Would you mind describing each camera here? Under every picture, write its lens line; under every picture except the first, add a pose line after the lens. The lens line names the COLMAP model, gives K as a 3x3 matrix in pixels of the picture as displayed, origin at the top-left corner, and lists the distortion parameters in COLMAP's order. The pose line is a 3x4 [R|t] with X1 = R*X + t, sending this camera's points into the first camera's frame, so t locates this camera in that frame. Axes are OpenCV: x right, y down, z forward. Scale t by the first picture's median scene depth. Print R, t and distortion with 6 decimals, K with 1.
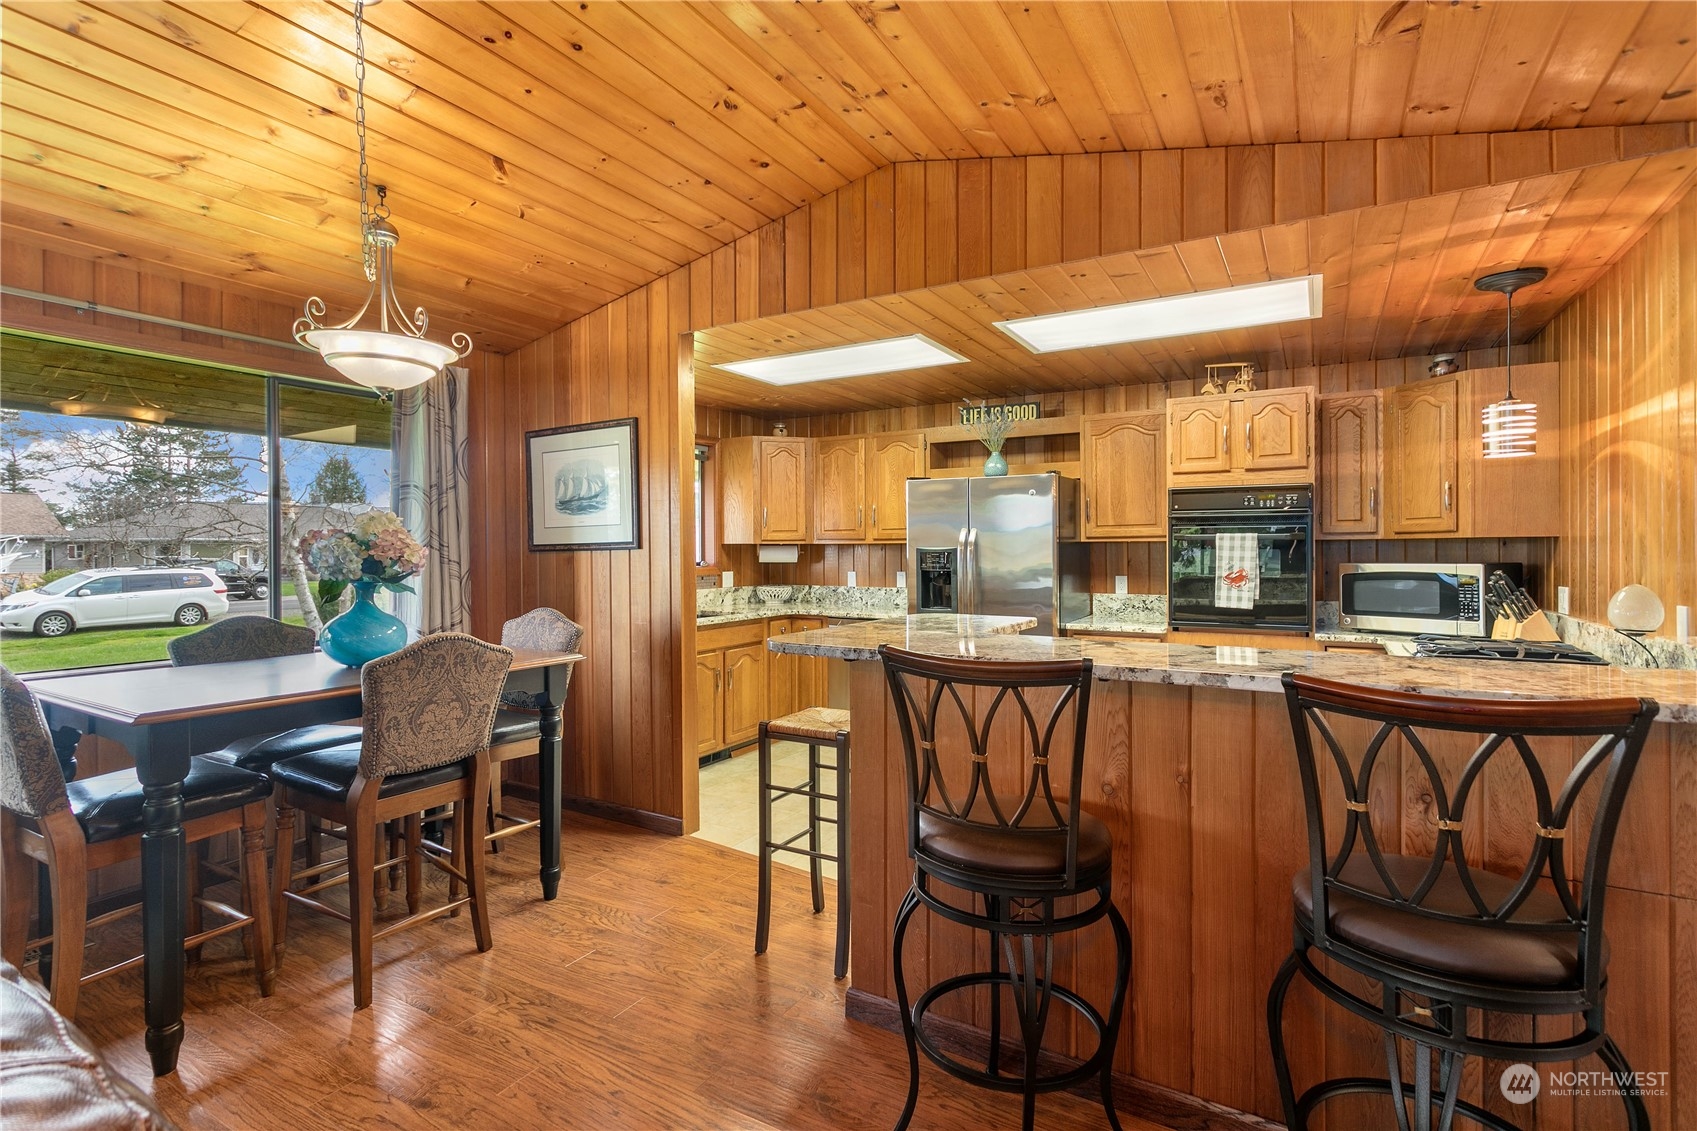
lens RADIAL K [[799.9, 0, 845.6], [0, 799.9, 556.6], [0, 0, 1]] dist [0.000722, -0.000449]
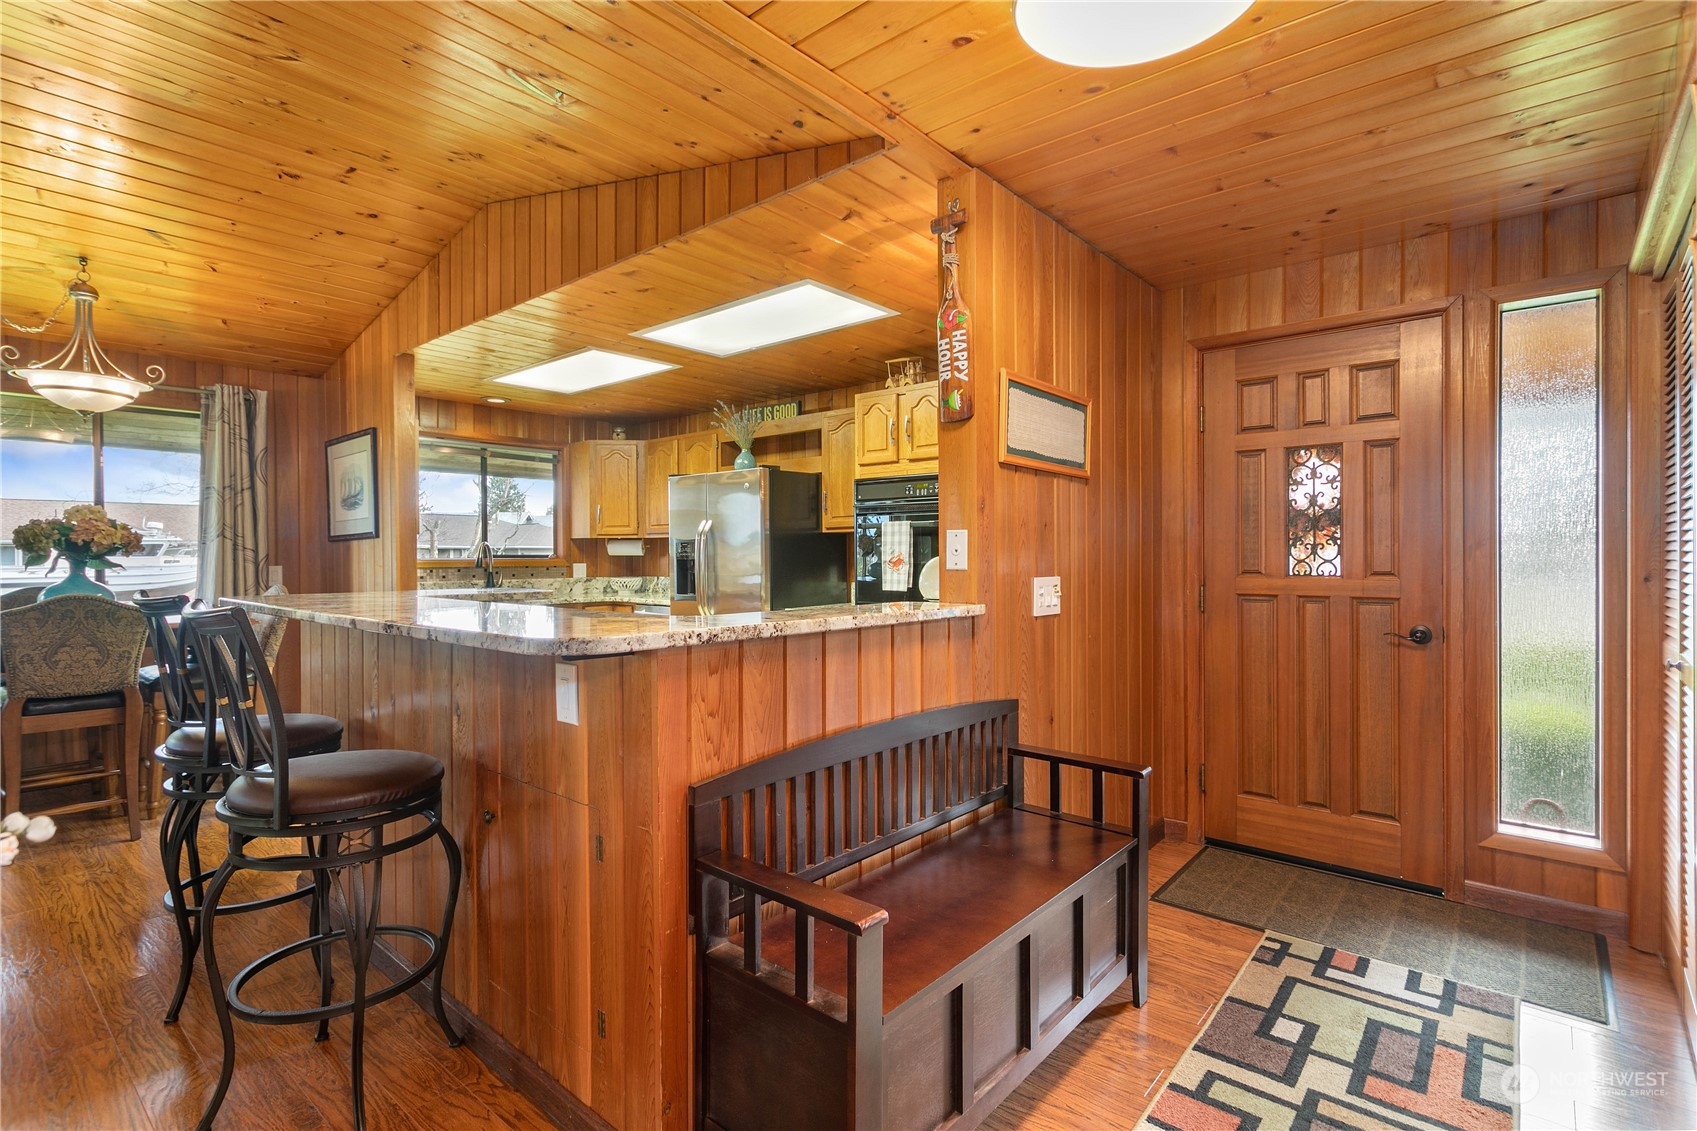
lens RADIAL K [[799.9, 0, 808.3], [0, 799.9, 564.9], [0, 0, 1]] dist [0.000722, -0.000449]
pose [[0.984529, 0.000166, -0.175222, 0.528003], [0.000477, 0.999993, 0.003627, 0.024535], [0.175222, -0.003655, 0.984522, -0.054249]]
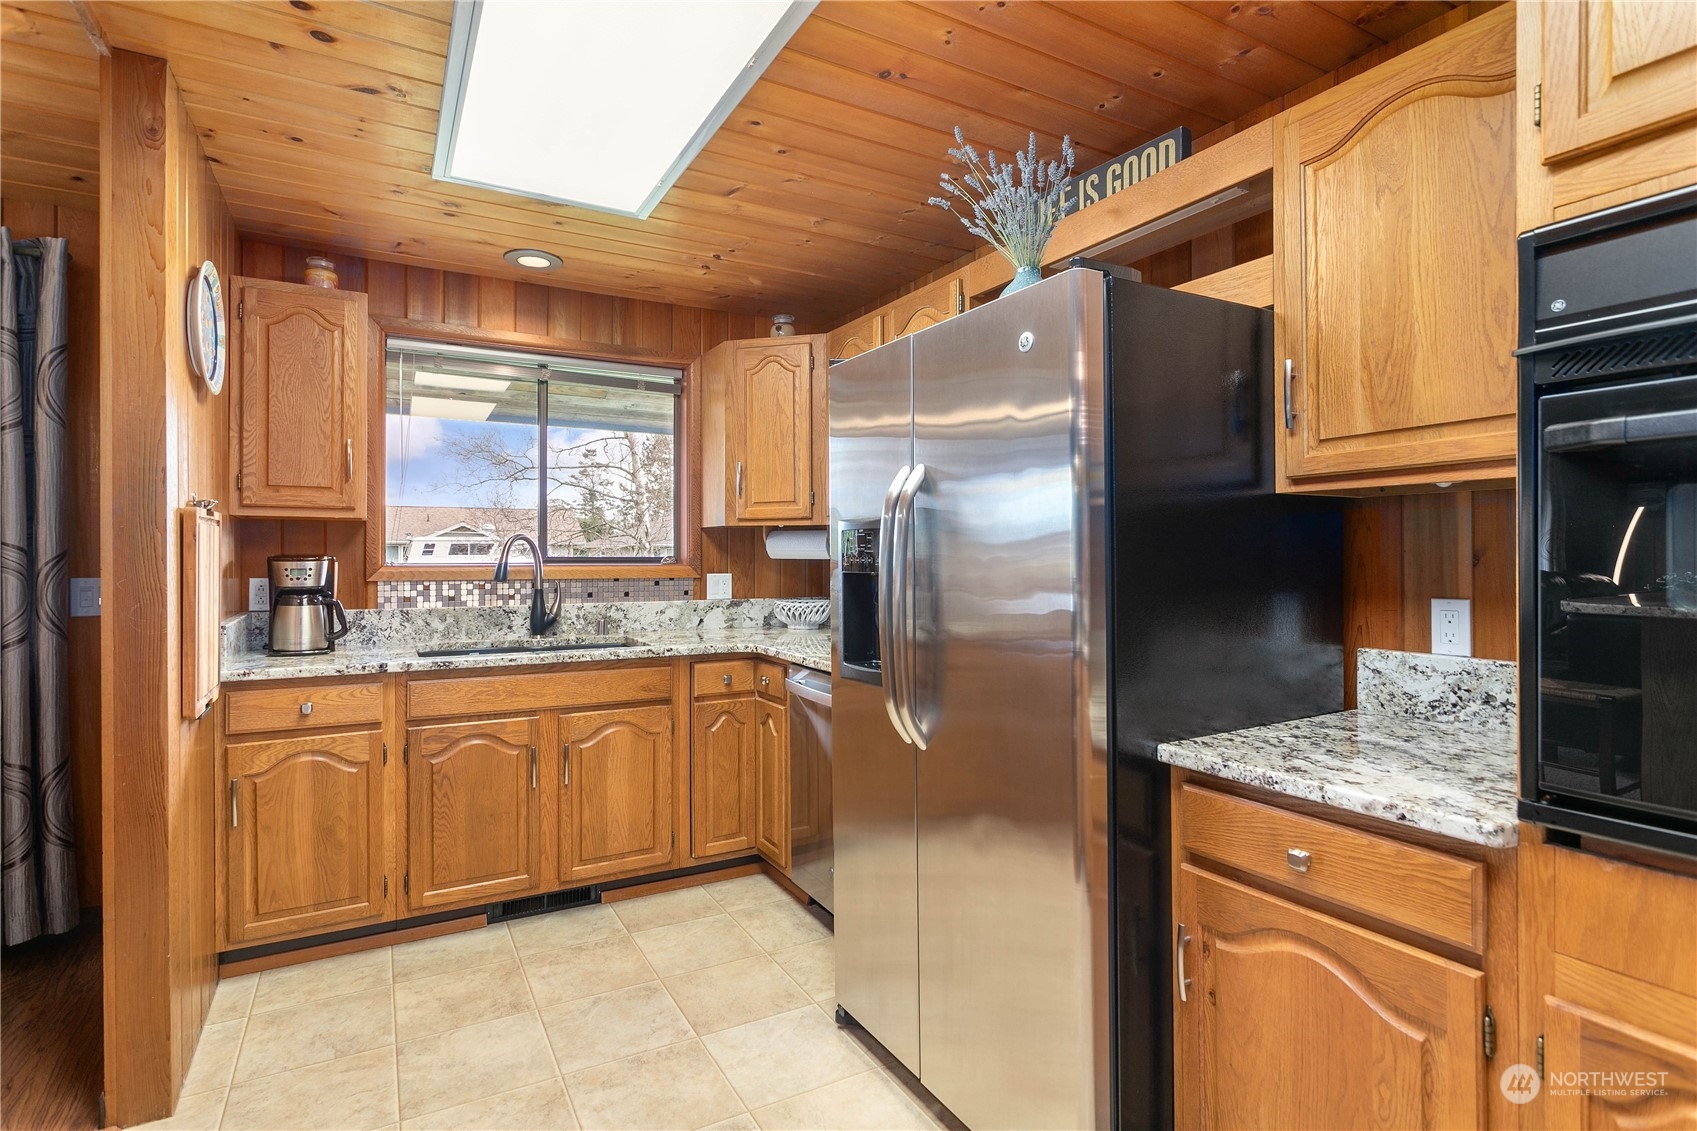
lens RADIAL K [[864.8, 0, 794.8], [0, 864.8, 556.5], [0, 0, 1]] dist [-0.003321, 0.001268]
pose [[0.864855, 0.002407, -0.502016, 0.345724], [-0.006782, 0.999953, -0.006888, 0.014526], [0.501976, 0.009362, 0.864831, 0.669075]]
